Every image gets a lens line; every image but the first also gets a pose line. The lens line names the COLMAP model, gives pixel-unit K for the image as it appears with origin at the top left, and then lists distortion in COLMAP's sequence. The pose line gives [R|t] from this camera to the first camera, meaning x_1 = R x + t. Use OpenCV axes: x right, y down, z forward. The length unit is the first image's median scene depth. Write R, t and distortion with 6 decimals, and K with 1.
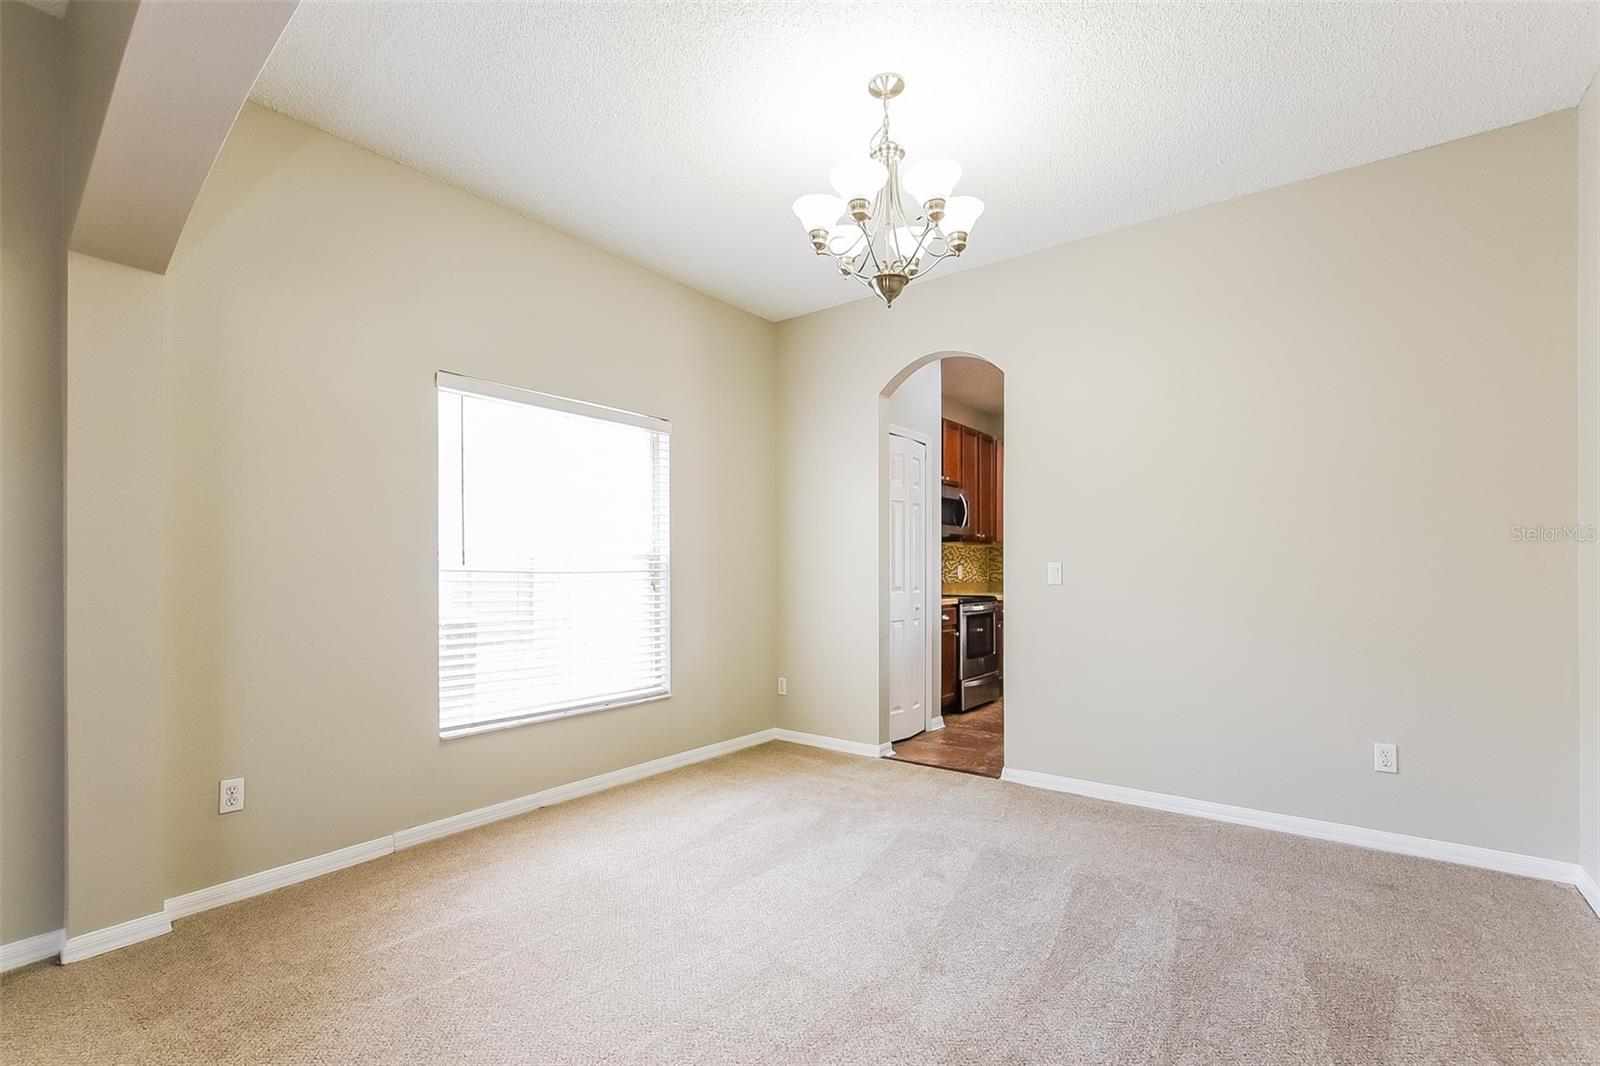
lens RADIAL K [[708.2, 0, 793.1], [0, 708.2, 560.9], [0, 0, 1]] dist [-0.016134, 0.004299]
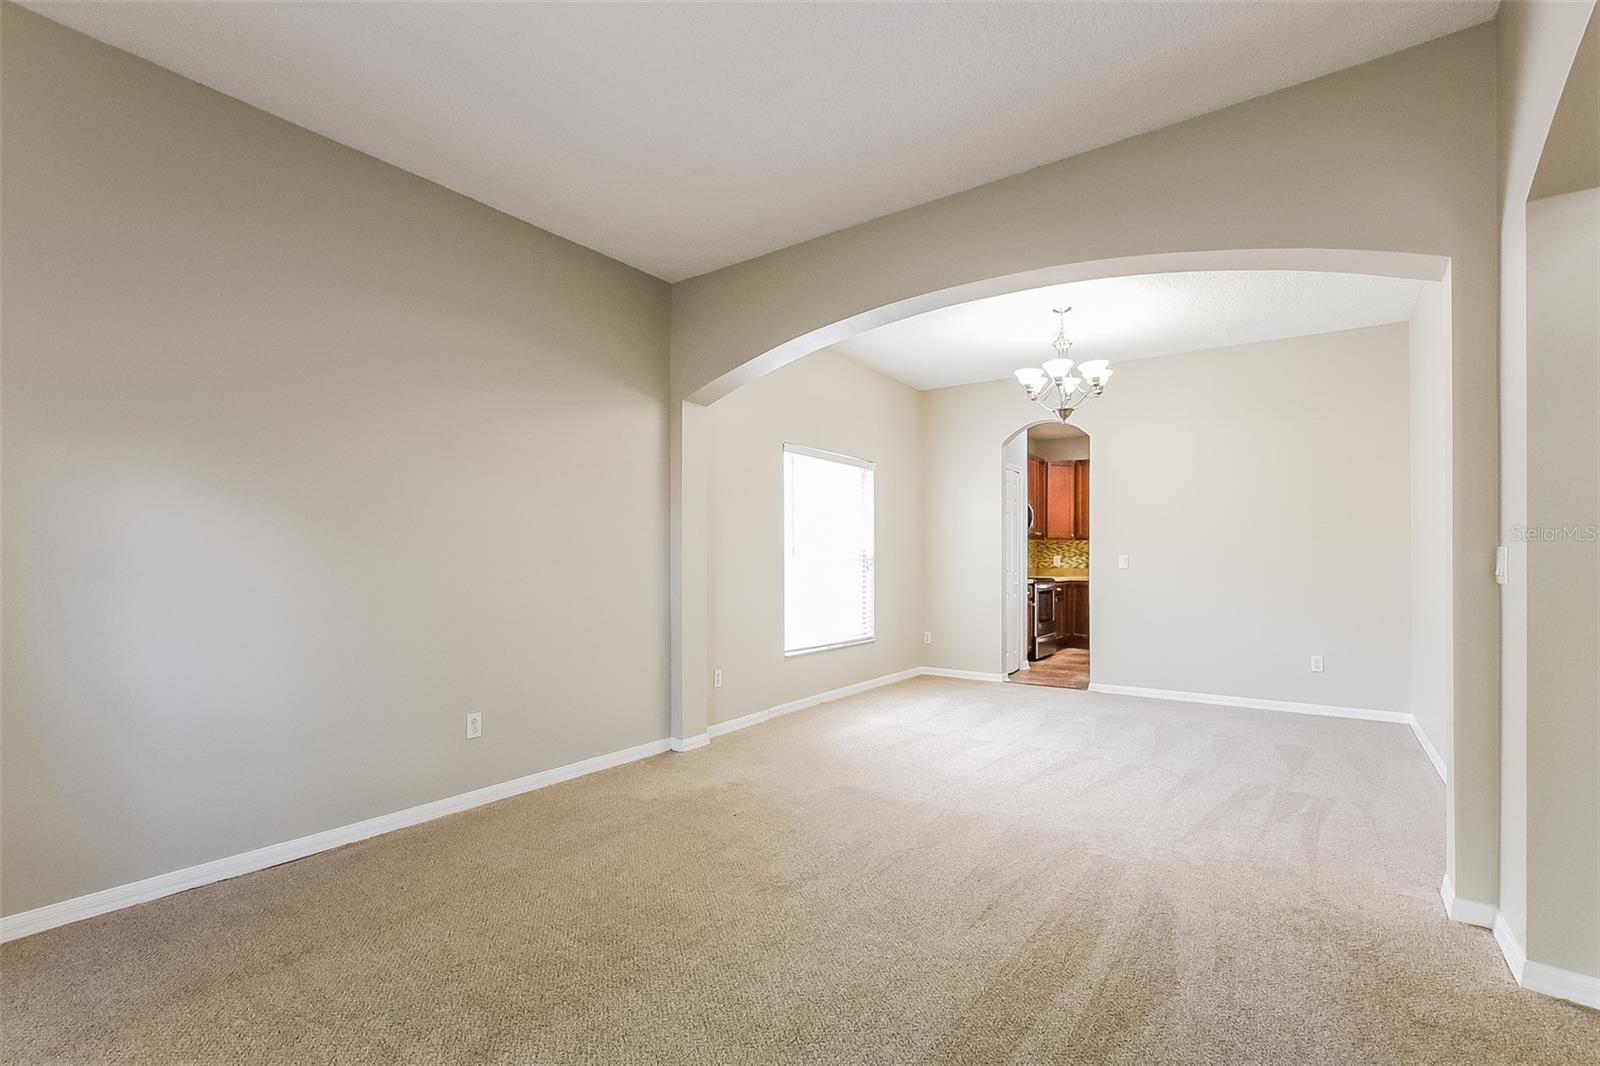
lens RADIAL K [[708.2, 0, 789.7], [0, 708.2, 544.1], [0, 0, 1]] dist [-0.016134, 0.004299]
pose [[0.999646, 0.008503, 0.025218, -0.382893], [-0.008466, 0.999963, -0.001560, -0.014672], [-0.025231, 0.001346, 0.999681, -0.525317]]
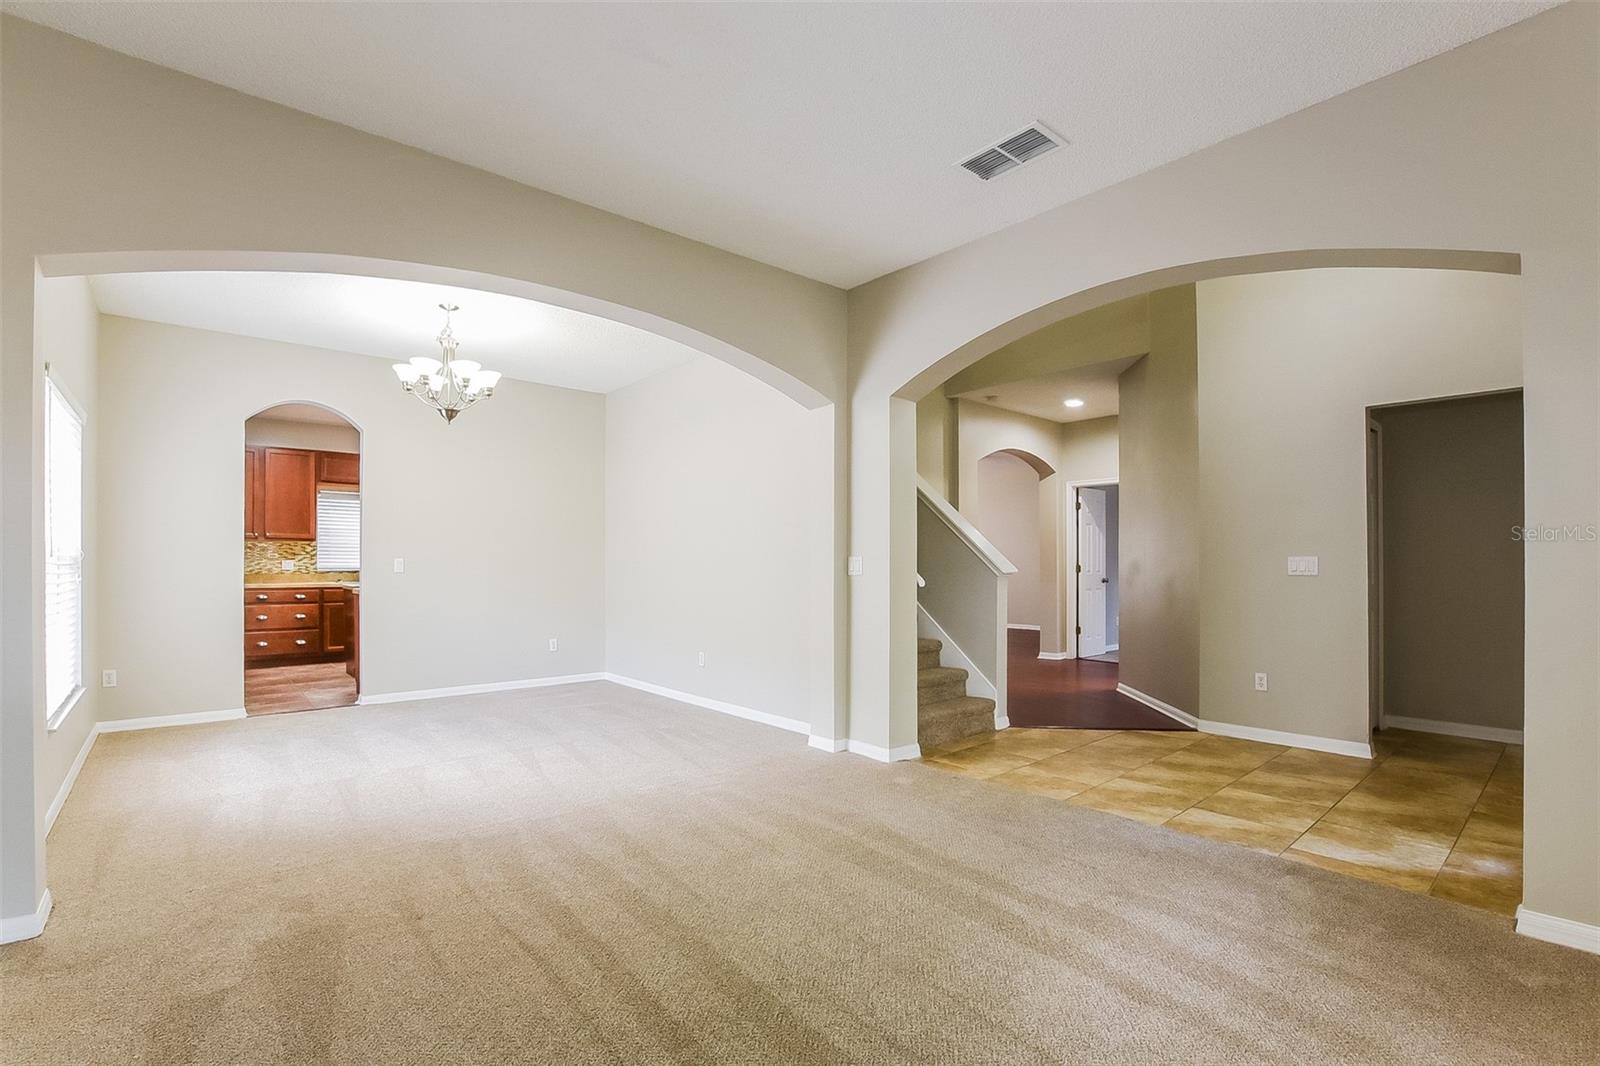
lens RADIAL K [[708.2, 0, 766.6], [0, 708.2, 562.1], [0, 0, 1]] dist [-0.016134, 0.004299]
pose [[0.215291, 0.008373, 0.976514, -0.881319], [-0.021460, 0.999762, -0.003842, -0.004317], [-0.976314, -0.020129, 0.215420, -0.136656]]
